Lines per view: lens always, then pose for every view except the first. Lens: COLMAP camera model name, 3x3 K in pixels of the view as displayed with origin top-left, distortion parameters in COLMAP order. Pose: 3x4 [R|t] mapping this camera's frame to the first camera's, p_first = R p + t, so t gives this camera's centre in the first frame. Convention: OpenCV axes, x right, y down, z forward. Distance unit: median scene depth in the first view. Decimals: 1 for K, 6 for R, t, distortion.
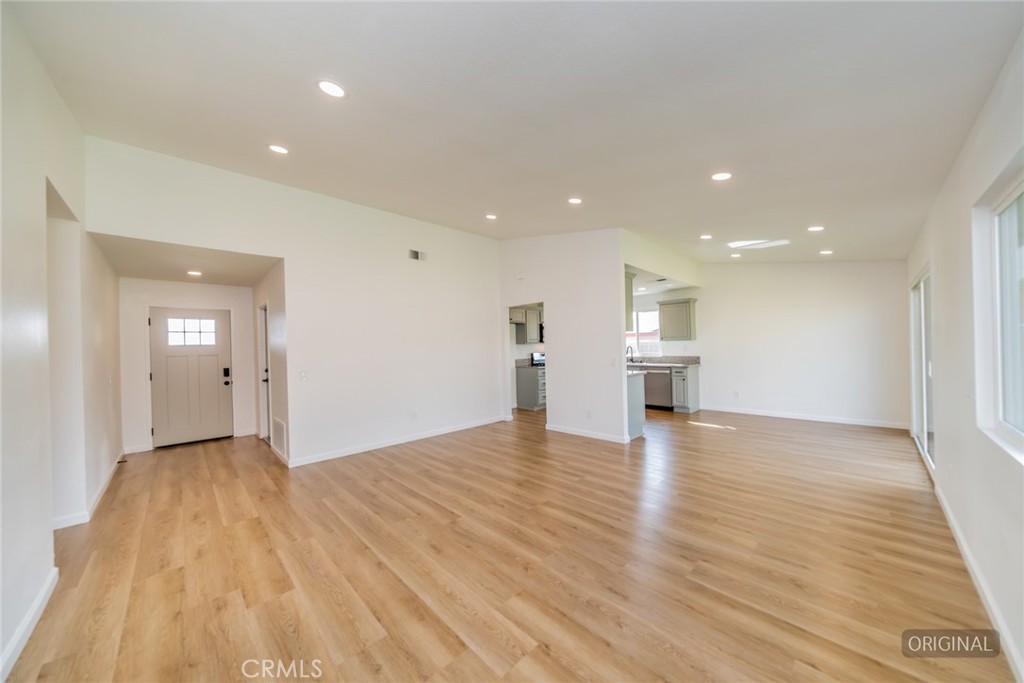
lens RADIAL K [[348.8, 0, 511.6], [0, 348.8, 348.4], [0, 0, 1]] dist [-0.016879, 0.000005]
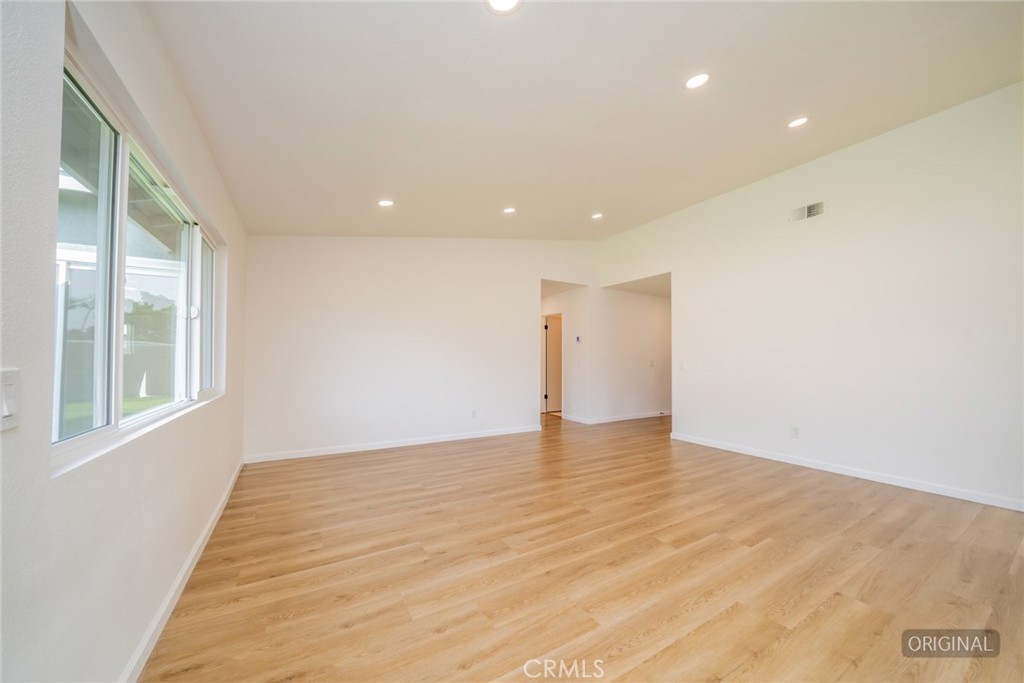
lens RADIAL K [[368.4, 0, 533.0], [0, 368.4, 356.0], [0, 0, 1]] dist [-0.031498, -0.000037]
pose [[-0.198488, 0.017501, -0.979947, 1.312462], [-0.002277, 0.999830, 0.018317, 0.039894], [0.980101, 0.005867, -0.198415, 1.329939]]
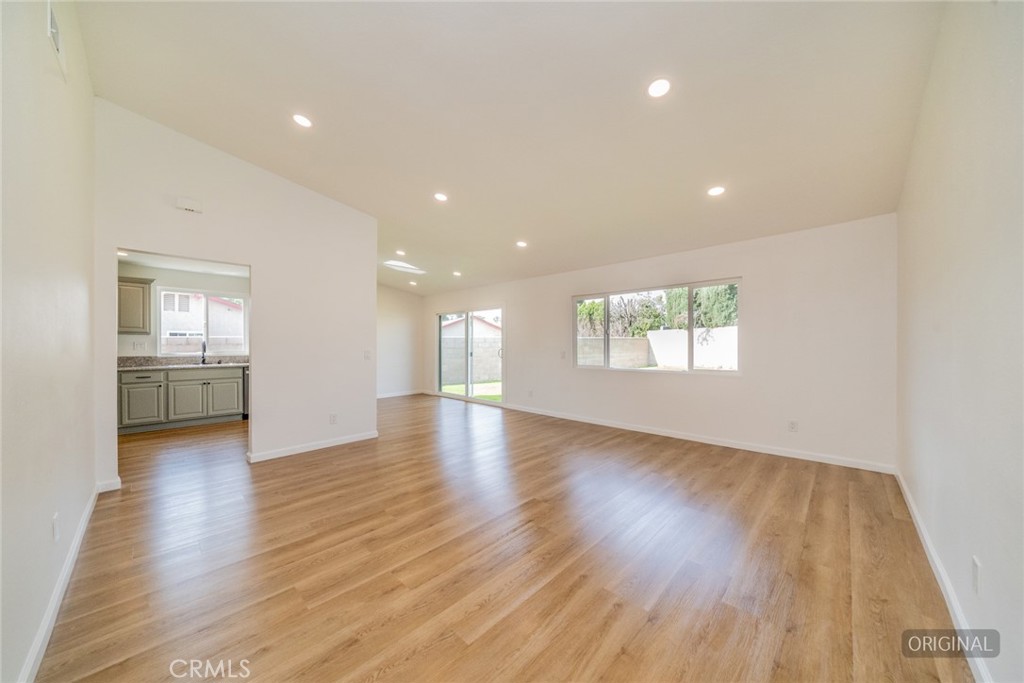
lens RADIAL K [[348.8, 0, 512.1], [0, 348.8, 345.9], [0, 0, 1]] dist [-0.007006, 0.000039]
pose [[-0.042385, 0.022336, 0.998852, -1.380393], [0.003250, 0.999748, -0.022219, 0.073008], [-0.999096, 0.002304, -0.042447, 1.305037]]
